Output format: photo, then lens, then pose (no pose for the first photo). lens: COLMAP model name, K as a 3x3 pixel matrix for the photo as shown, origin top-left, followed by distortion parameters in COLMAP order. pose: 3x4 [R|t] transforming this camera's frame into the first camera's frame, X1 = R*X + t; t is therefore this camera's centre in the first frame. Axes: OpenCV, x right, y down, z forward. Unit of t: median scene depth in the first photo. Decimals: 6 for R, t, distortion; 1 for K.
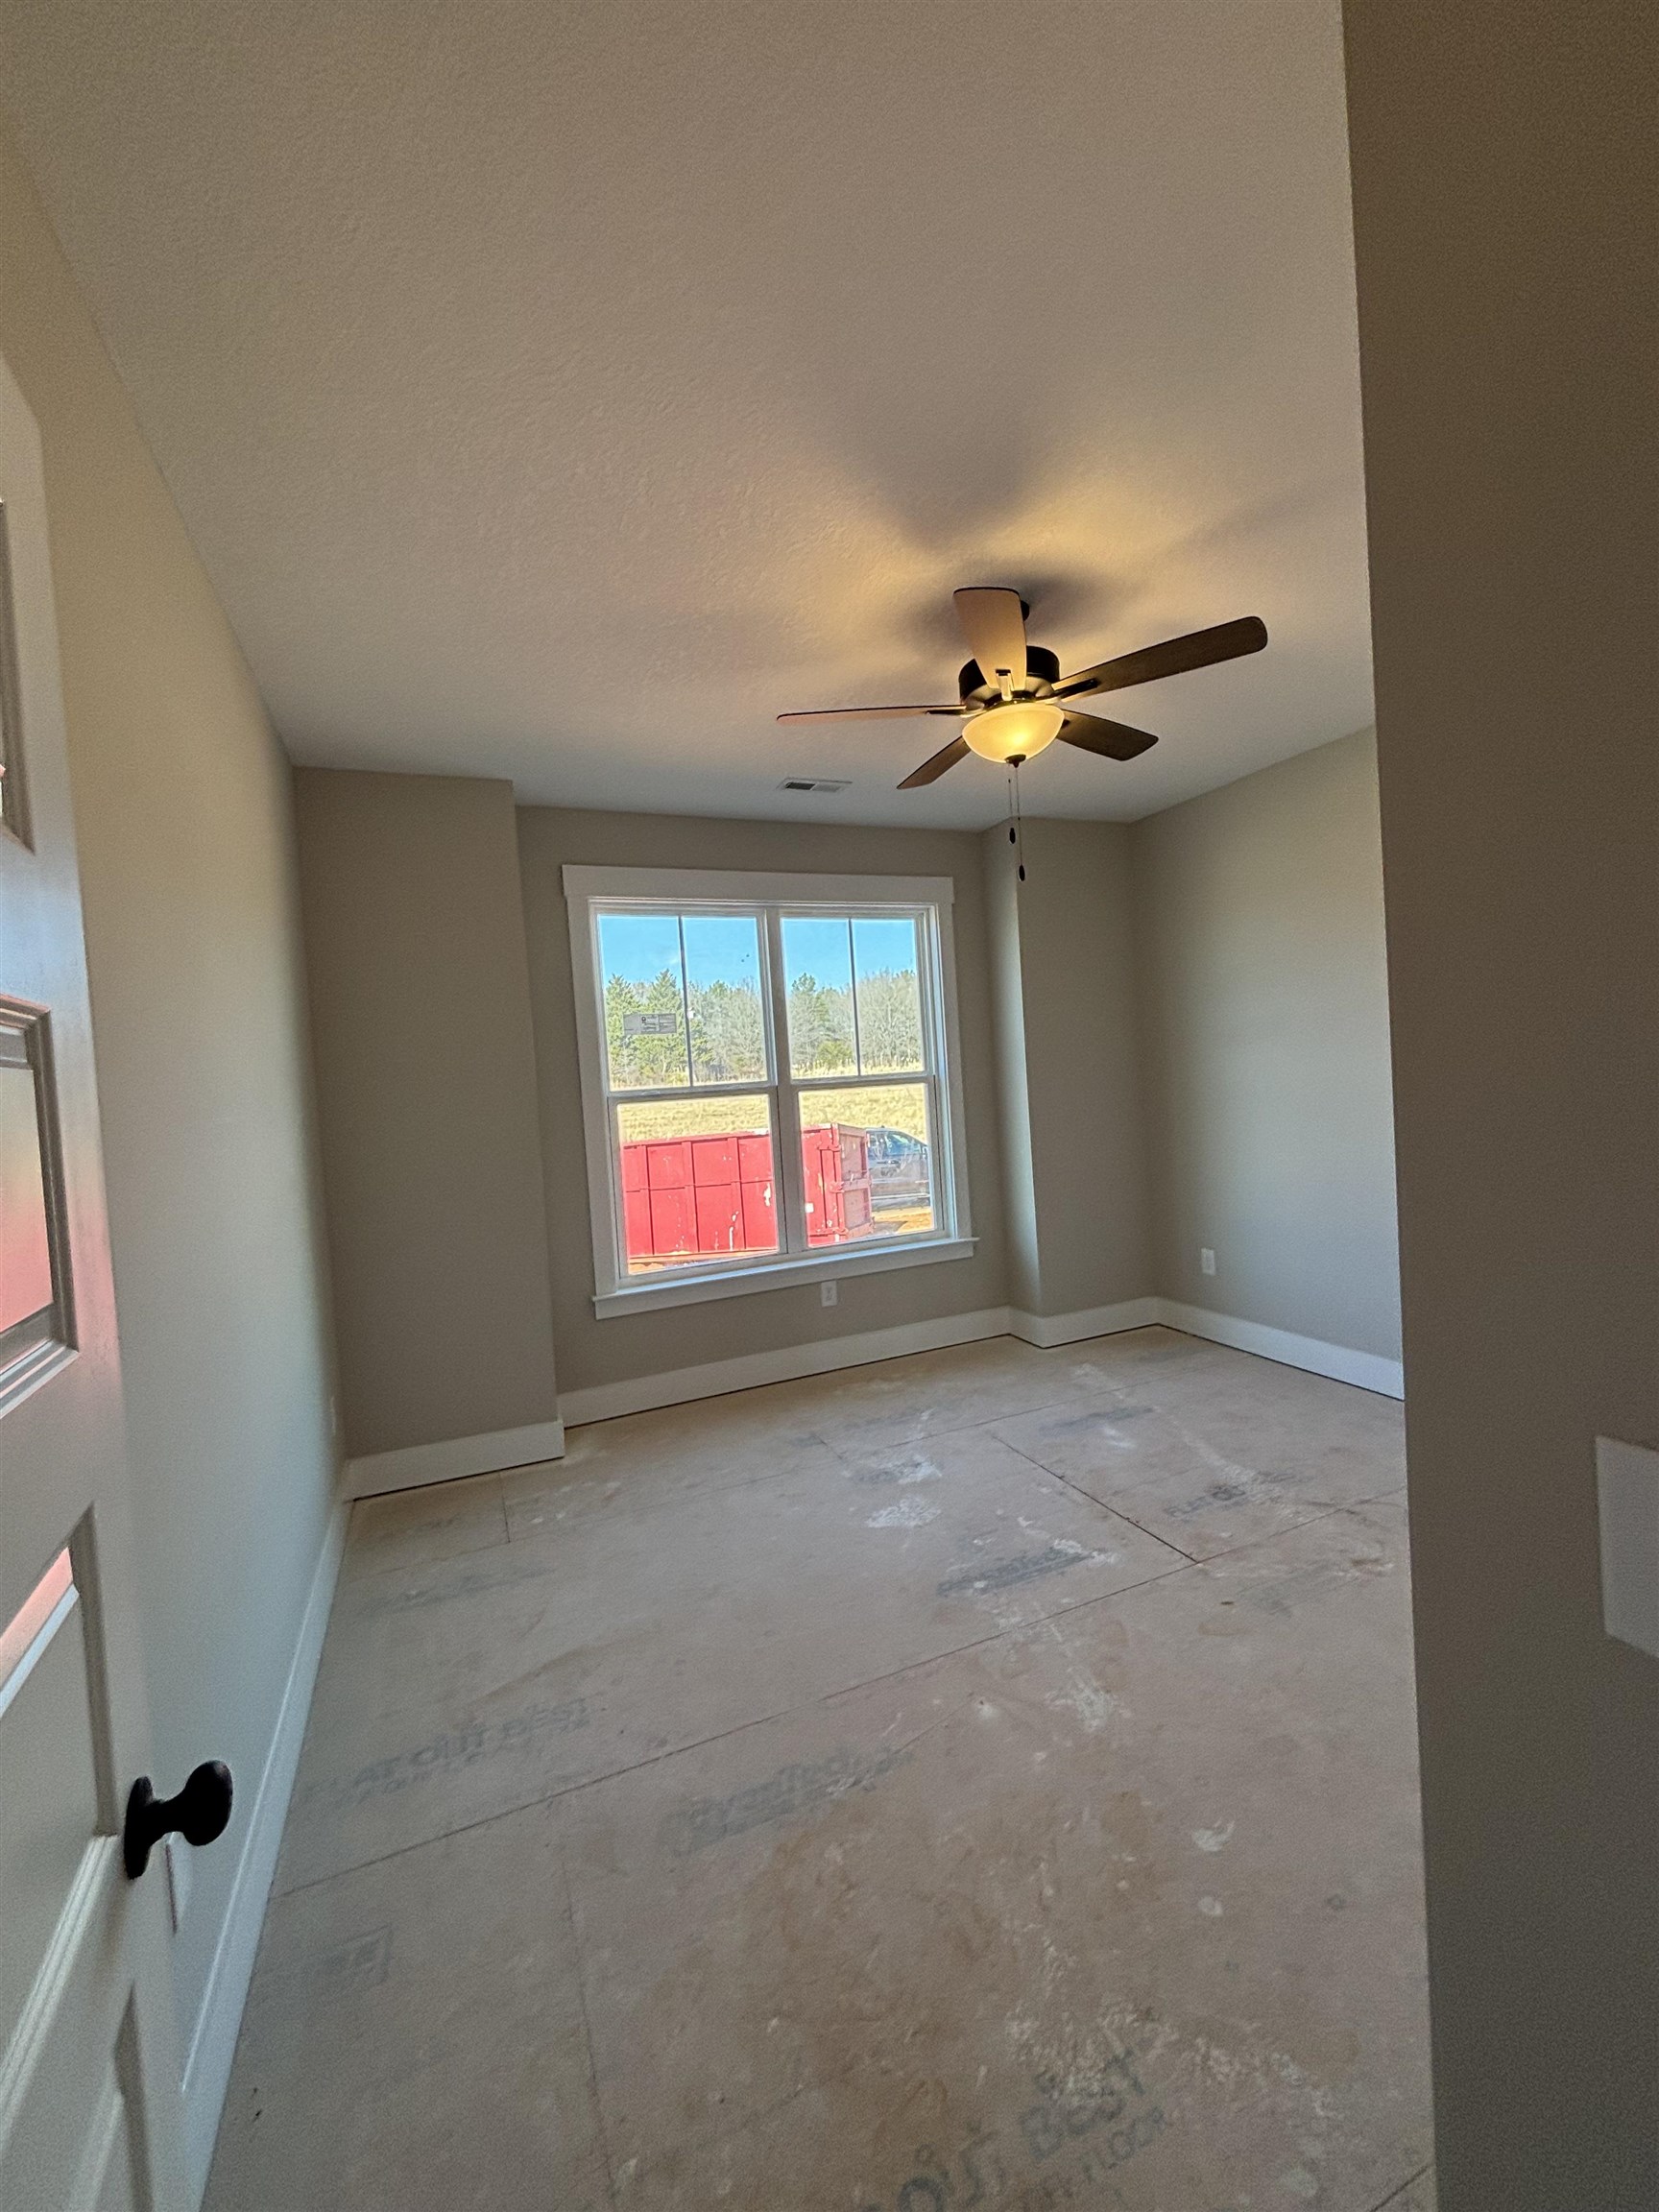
lens RADIAL K [[893.4, 0, 828.7], [0, 893.4, 1105.3], [0, 0, 1]] dist [0.001393, 0.001140]
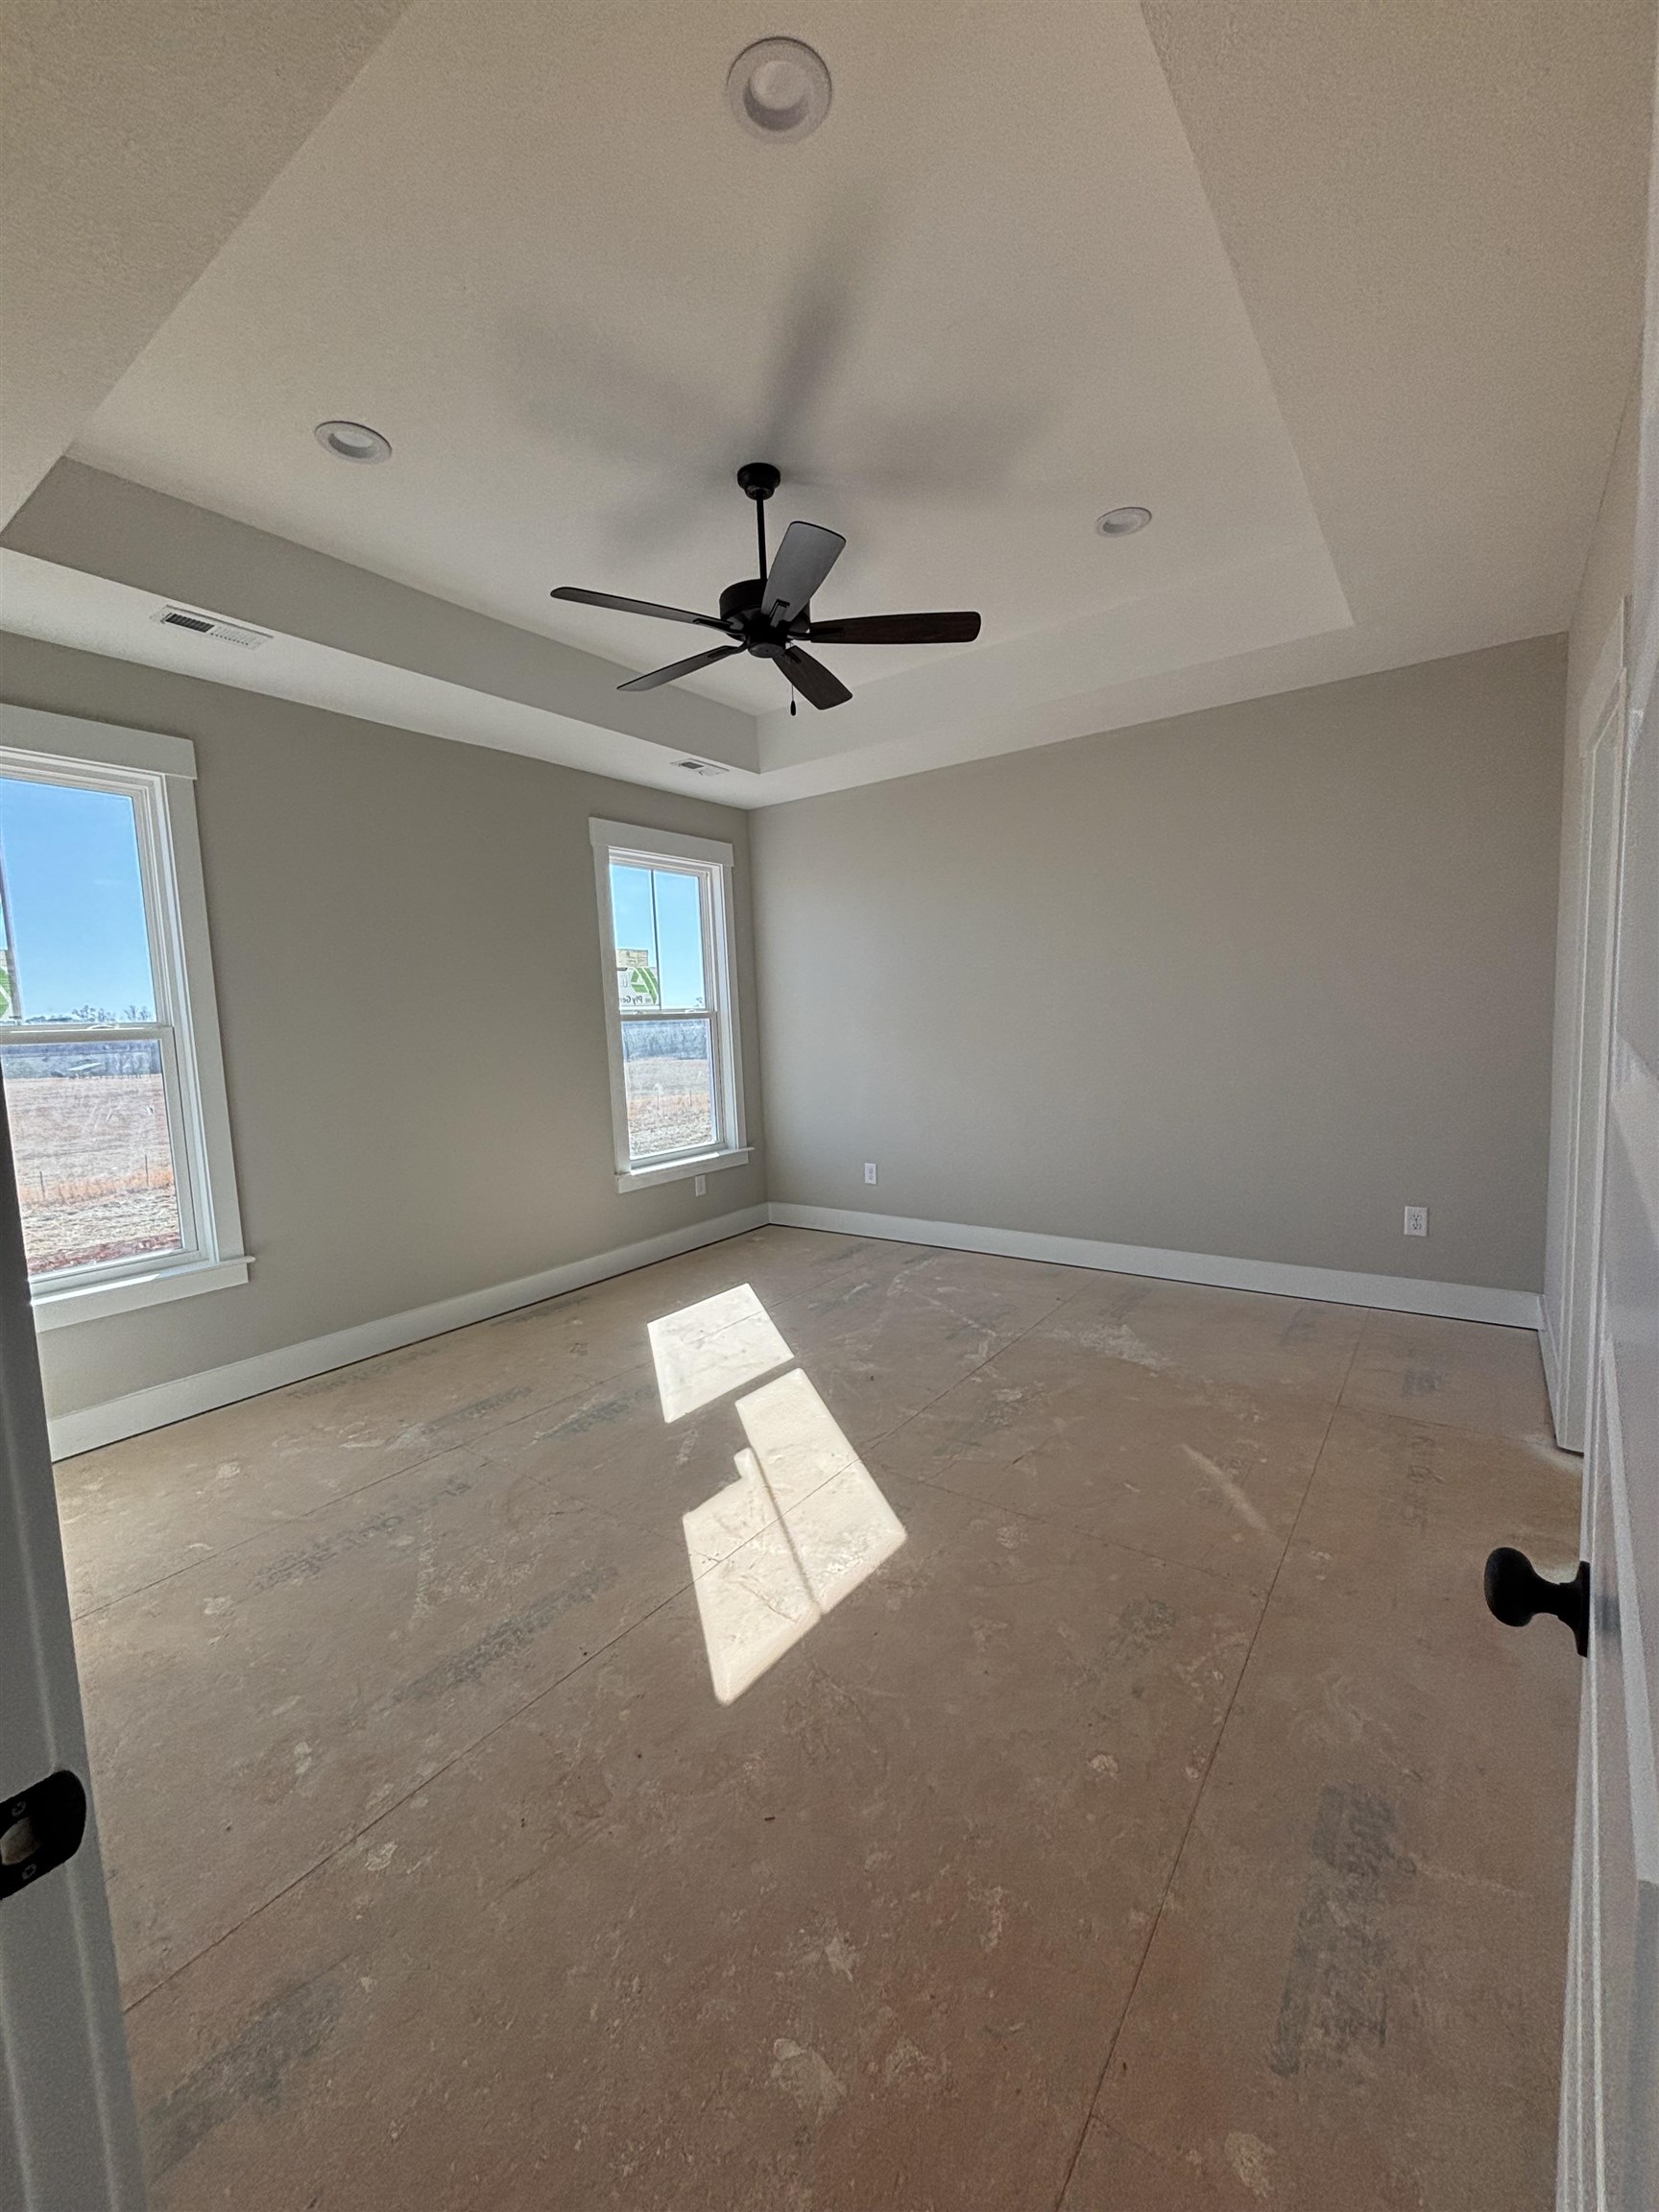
lens RADIAL K [[893.4, 0, 837.4], [0, 893.4, 1098.5], [0, 0, 1]] dist [0.001393, 0.001140]
pose [[0.888484, -0.015559, 0.458644, -0.427882], [-0.005525, 0.998990, 0.044593, 0.039561], [-0.458874, -0.042155, 0.887501, -0.182947]]
